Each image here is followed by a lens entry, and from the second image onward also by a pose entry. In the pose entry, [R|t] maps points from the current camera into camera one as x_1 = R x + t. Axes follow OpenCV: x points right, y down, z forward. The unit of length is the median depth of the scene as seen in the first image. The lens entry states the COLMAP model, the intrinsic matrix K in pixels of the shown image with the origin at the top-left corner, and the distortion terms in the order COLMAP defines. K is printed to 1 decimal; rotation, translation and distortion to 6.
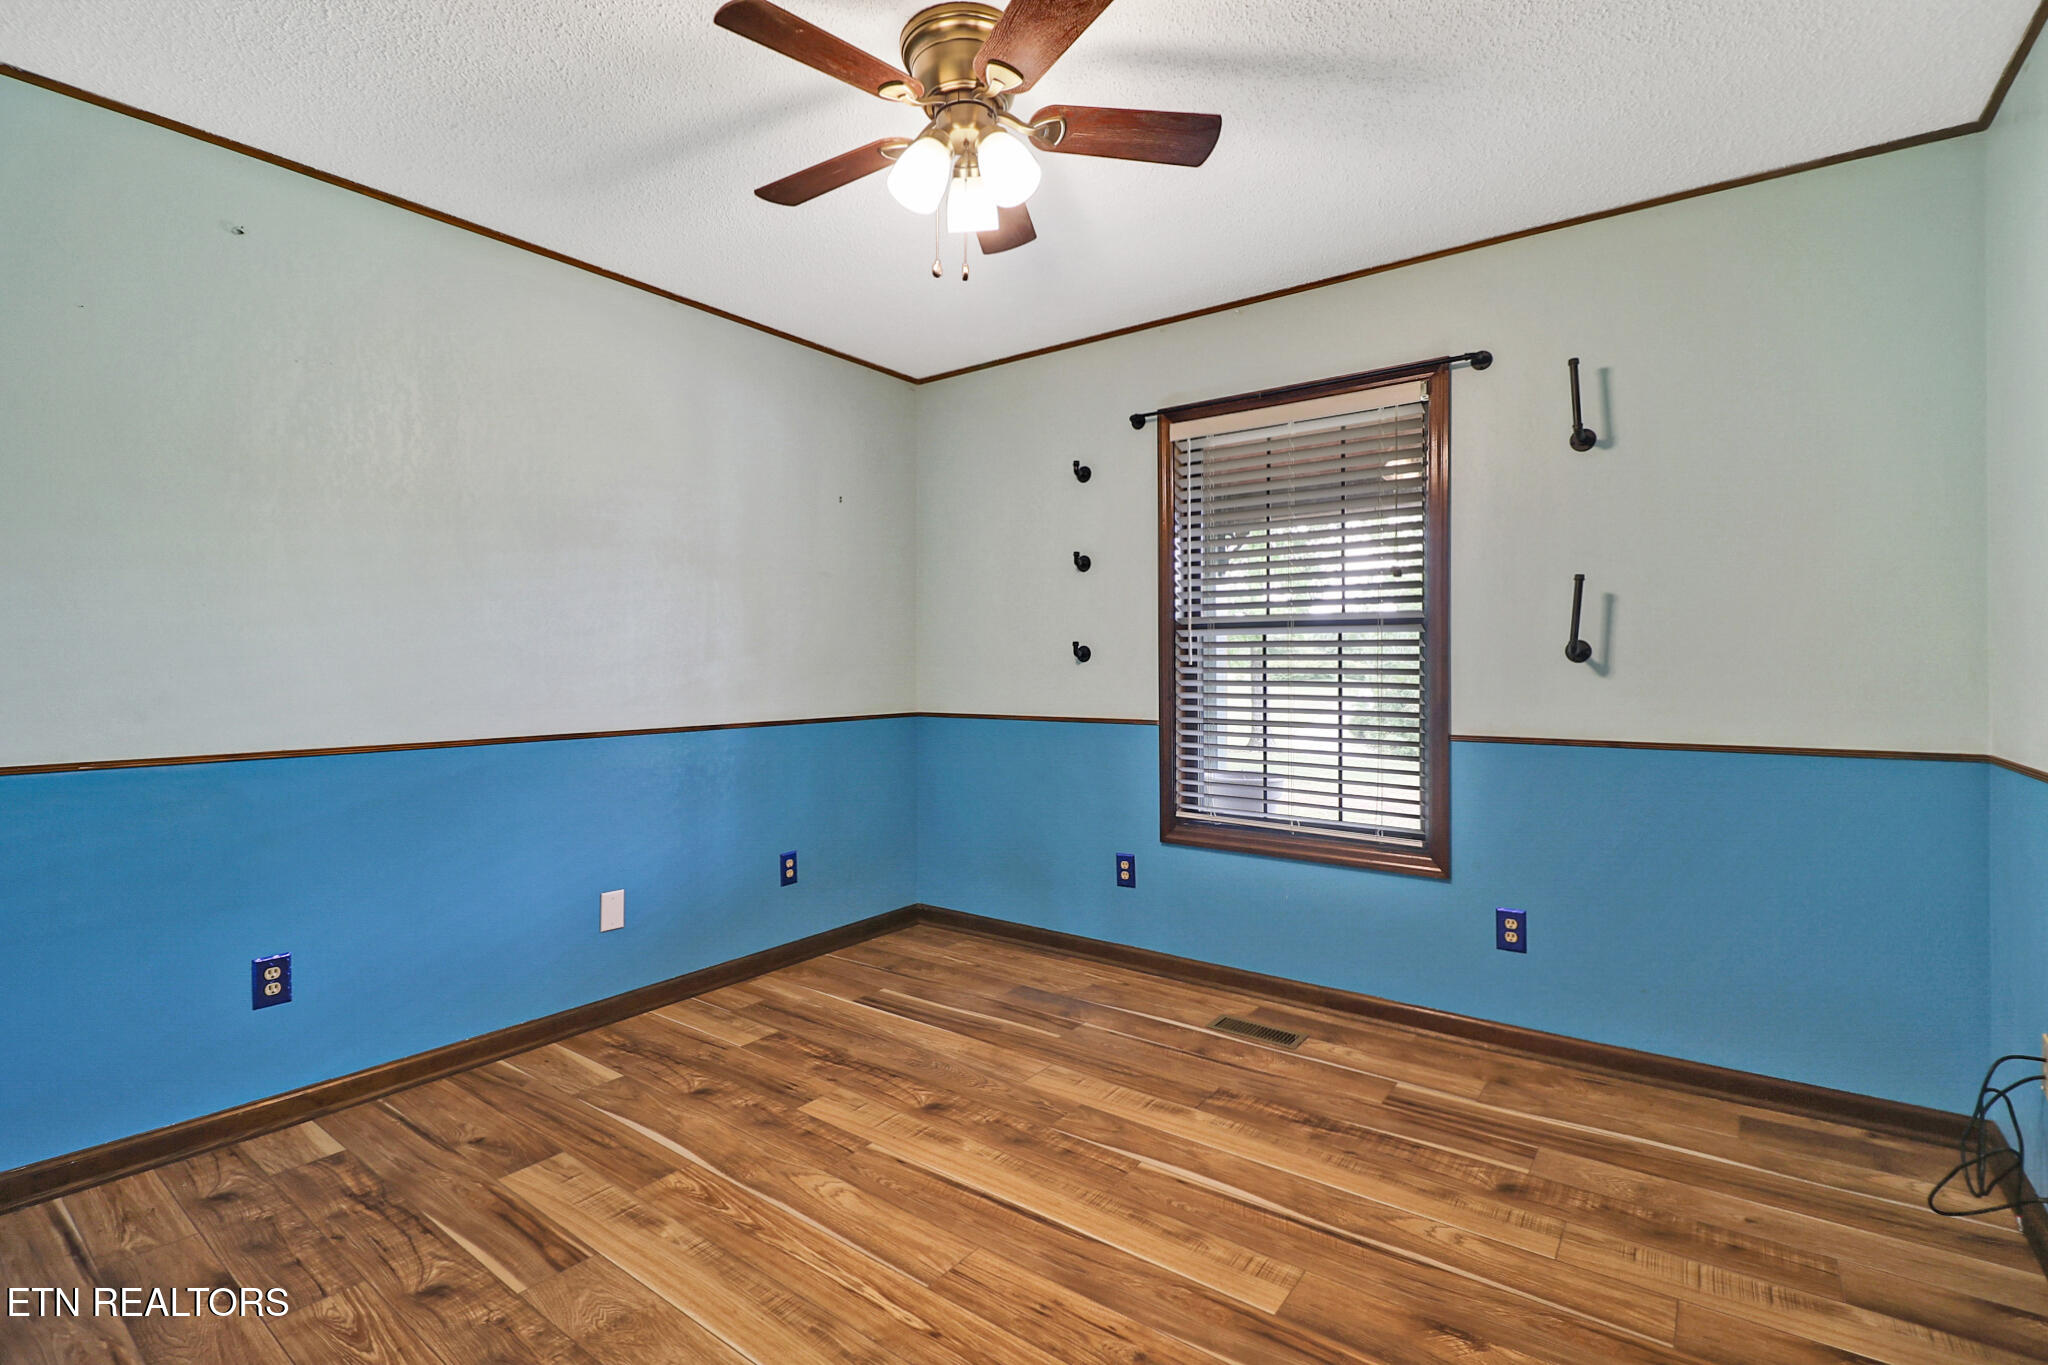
lens RADIAL K [[951.5, 0, 1007.1], [0, 951.5, 657.8], [0, 0, 1]] dist [0.001964, -0.004263]
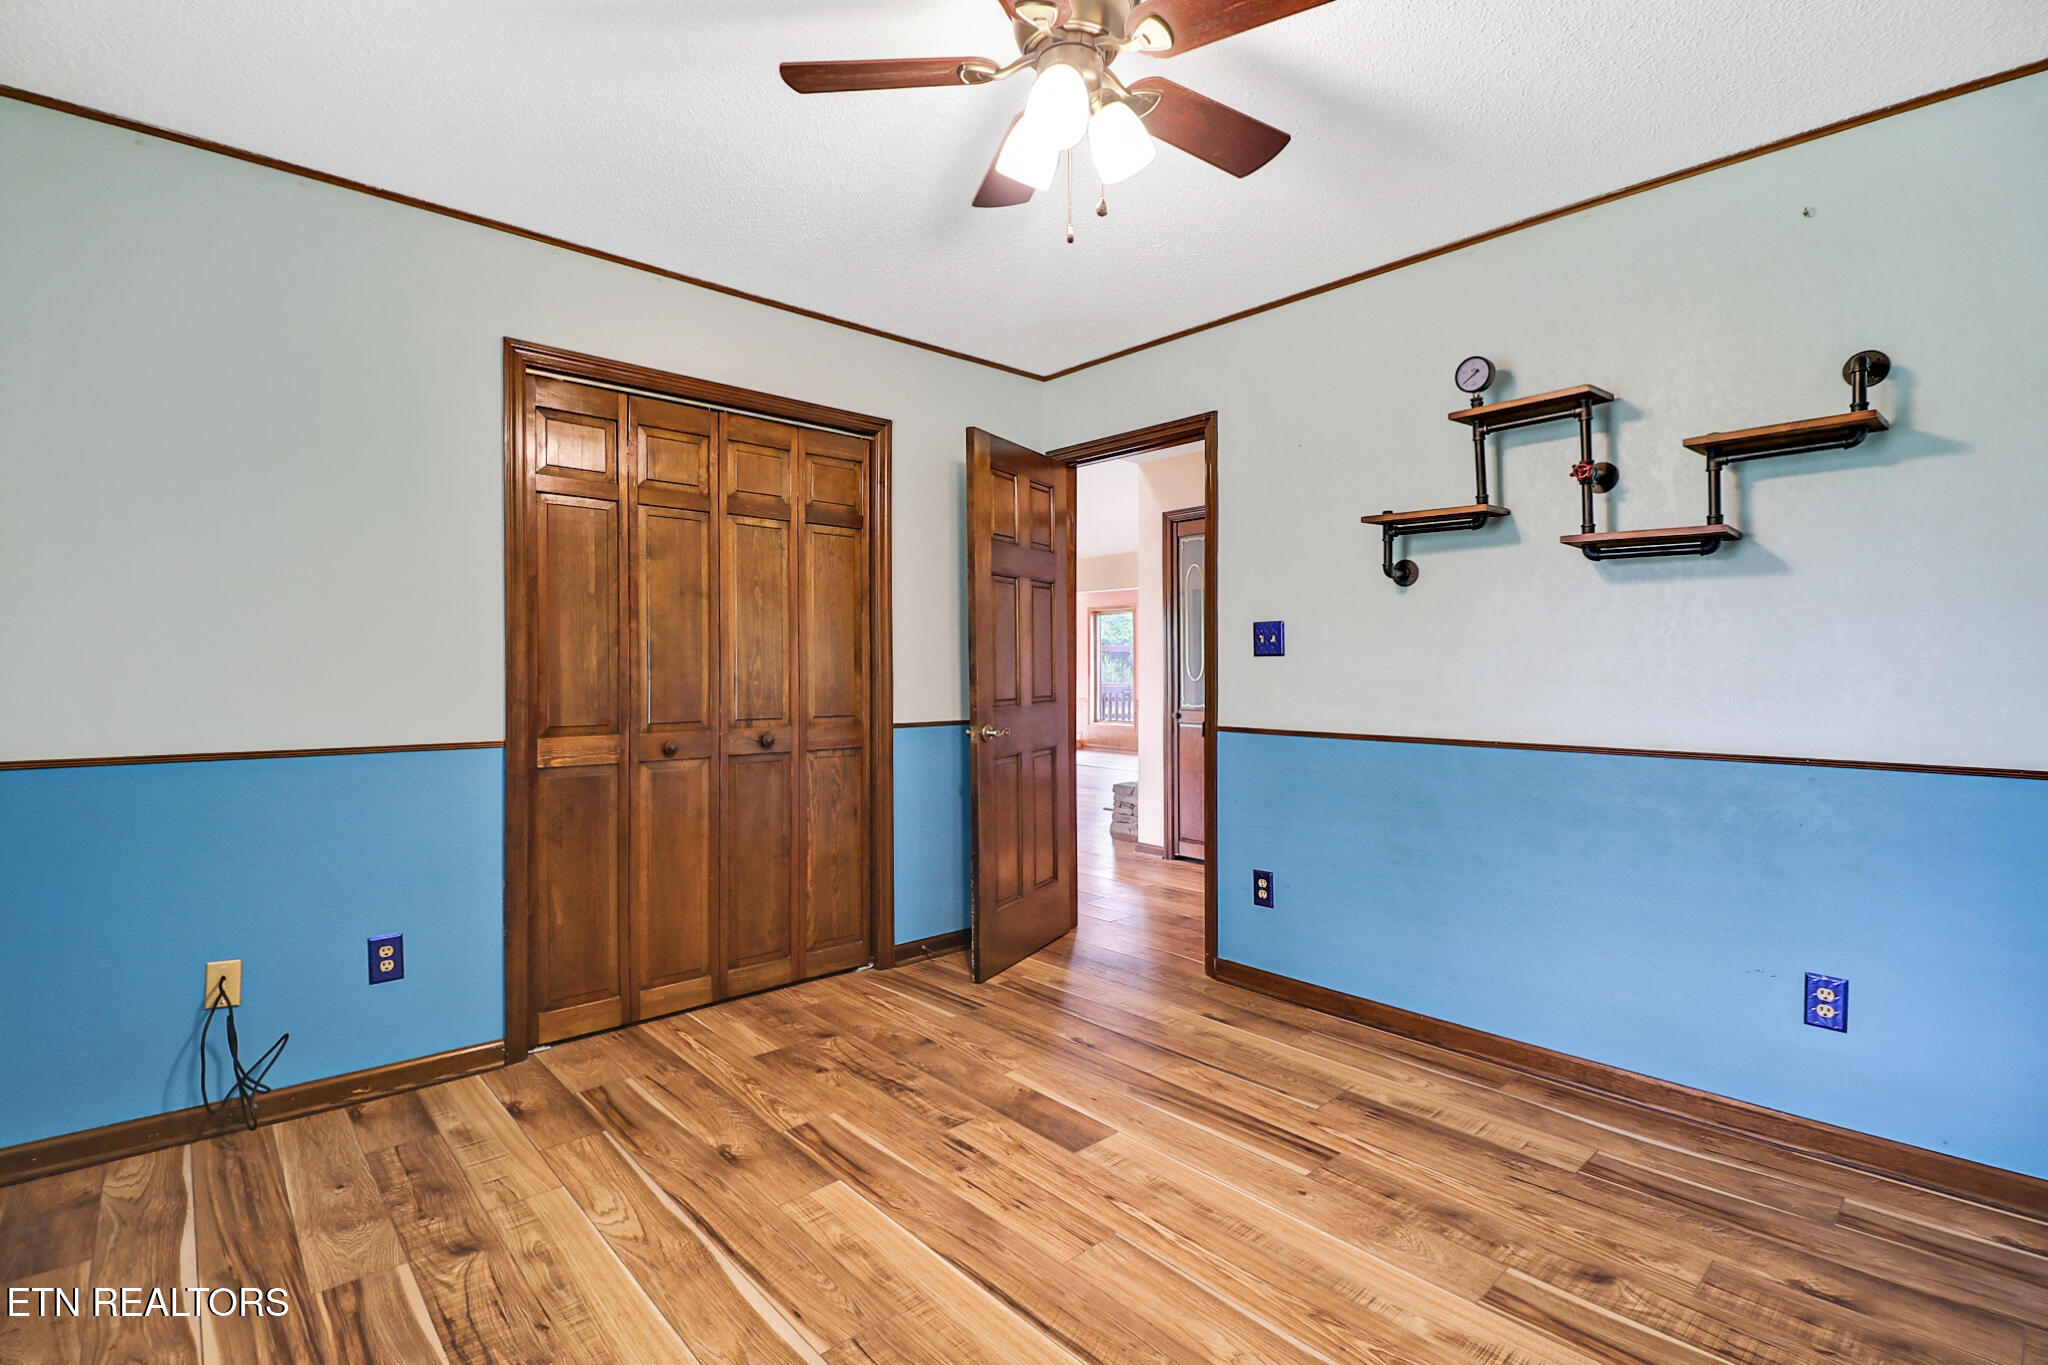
lens RADIAL K [[951.5, 0, 1007.1], [0, 951.5, 657.8], [0, 0, 1]] dist [0.001964, -0.004263]
pose [[-0.982422, 0.000482, 0.186671, -0.159113], [-0.003966, 0.999717, -0.023452, 0.024046], [-0.186630, -0.023780, -0.982142, 2.034677]]
